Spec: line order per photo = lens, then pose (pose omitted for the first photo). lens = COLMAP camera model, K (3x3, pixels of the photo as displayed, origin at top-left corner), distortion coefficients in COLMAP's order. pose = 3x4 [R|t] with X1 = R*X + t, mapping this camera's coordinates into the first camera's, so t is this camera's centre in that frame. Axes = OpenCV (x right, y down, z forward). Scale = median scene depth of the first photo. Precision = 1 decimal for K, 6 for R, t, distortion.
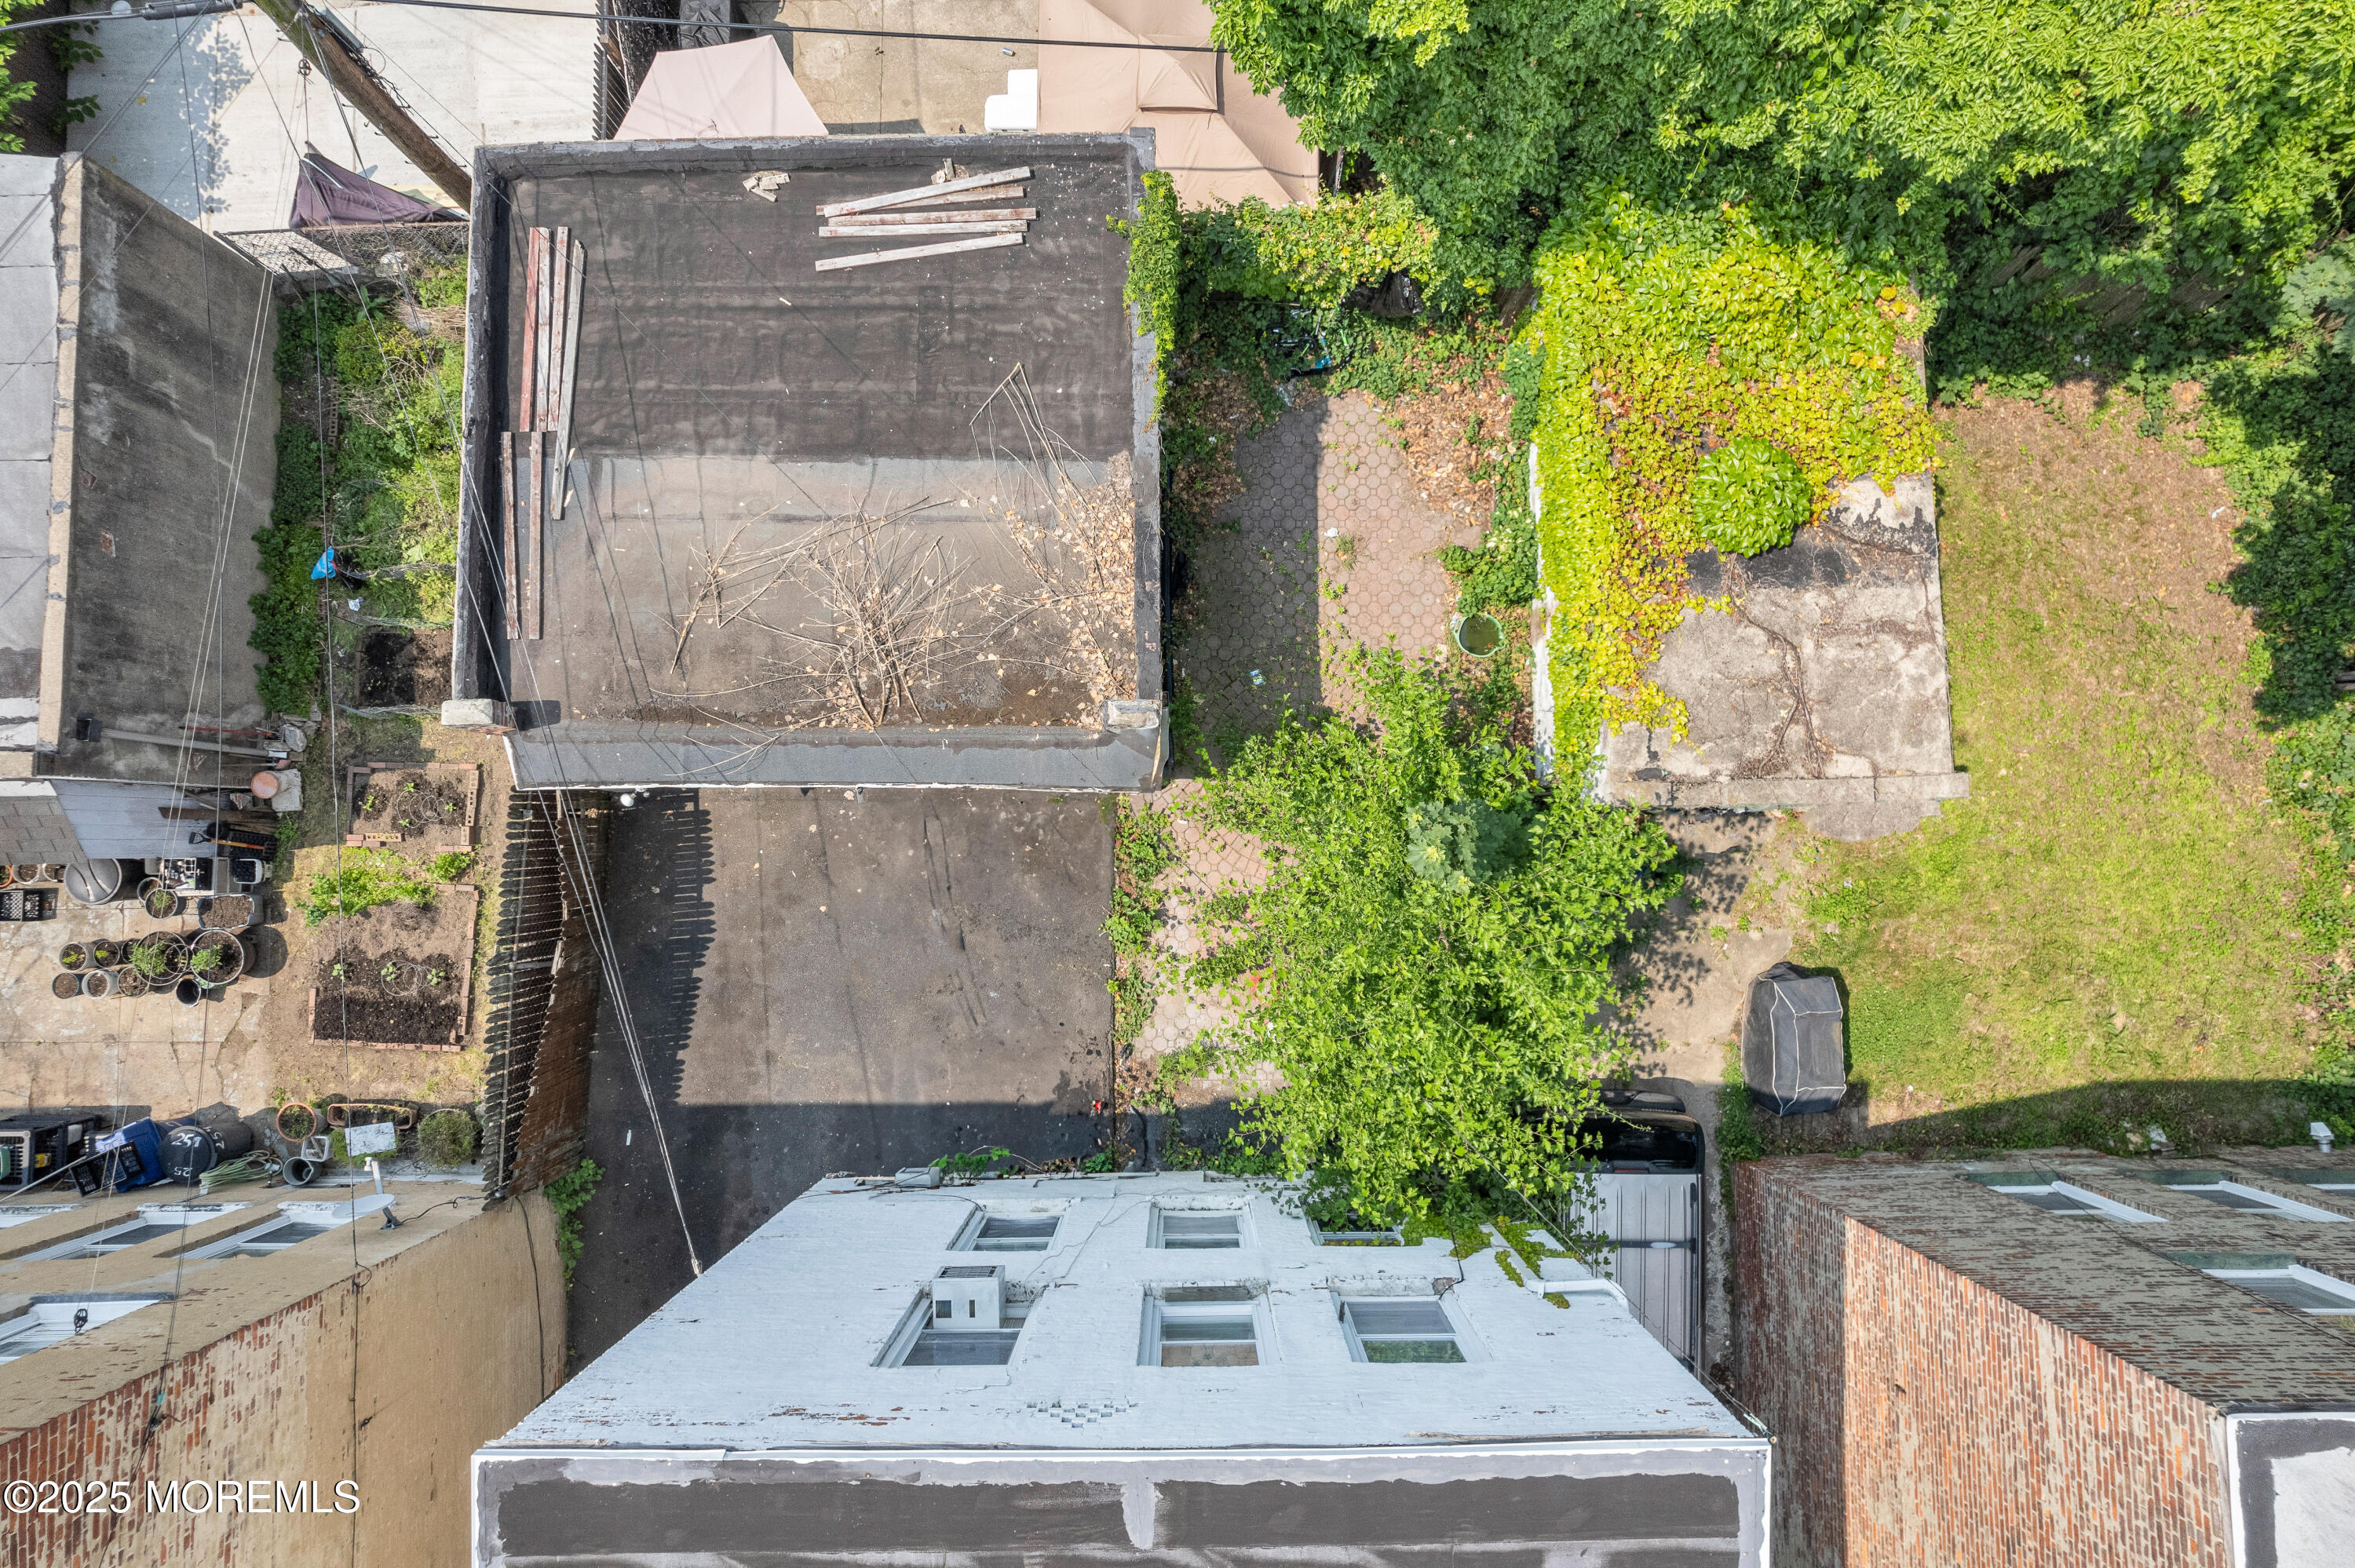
lens RADIAL K [[1487.0, 0, 1180.1], [0, 1487.0, 787.6], [0, 0, 1]] dist [-0.068849, 0.074146]
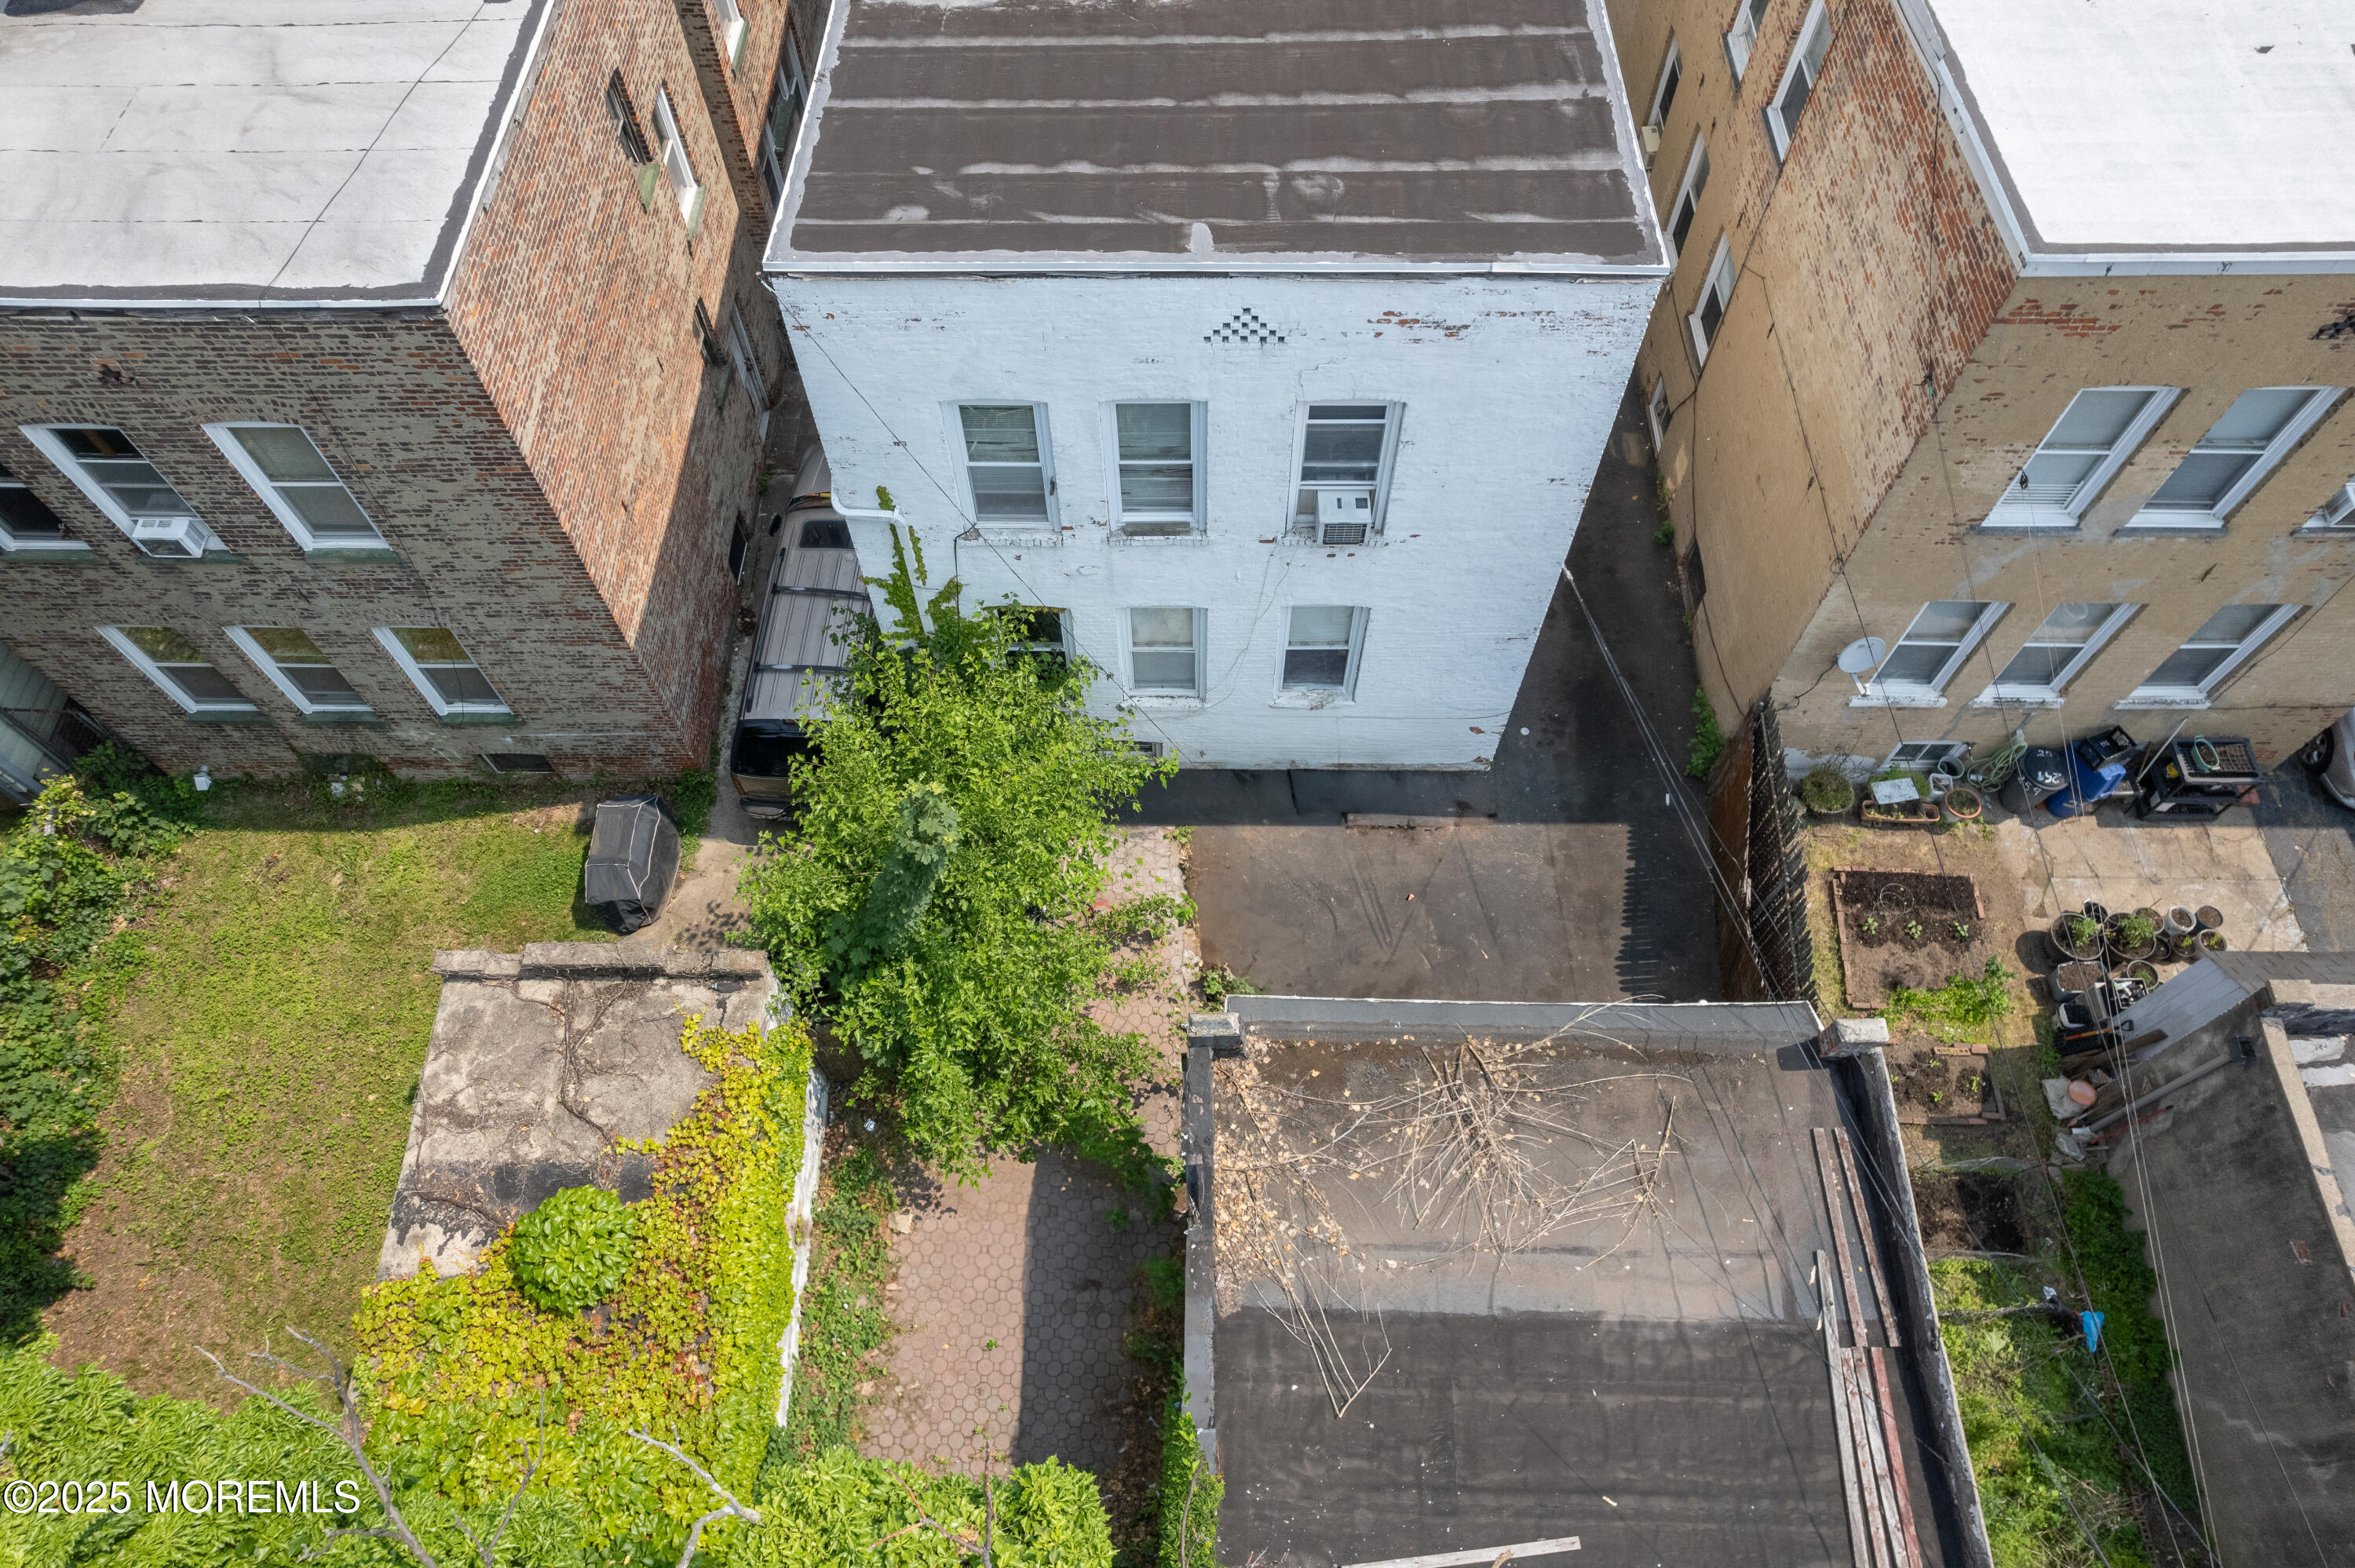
lens RADIAL K [[1487.0, 0, 1180.1], [0, 1487.0, 787.6], [0, 0, 1]] dist [-0.068849, 0.074146]
pose [[-0.999750, -0.010916, 0.019530, -0.024442], [0.019626, -0.846992, 0.531243, -0.437836], [0.010743, 0.531493, 0.846995, 0.031163]]
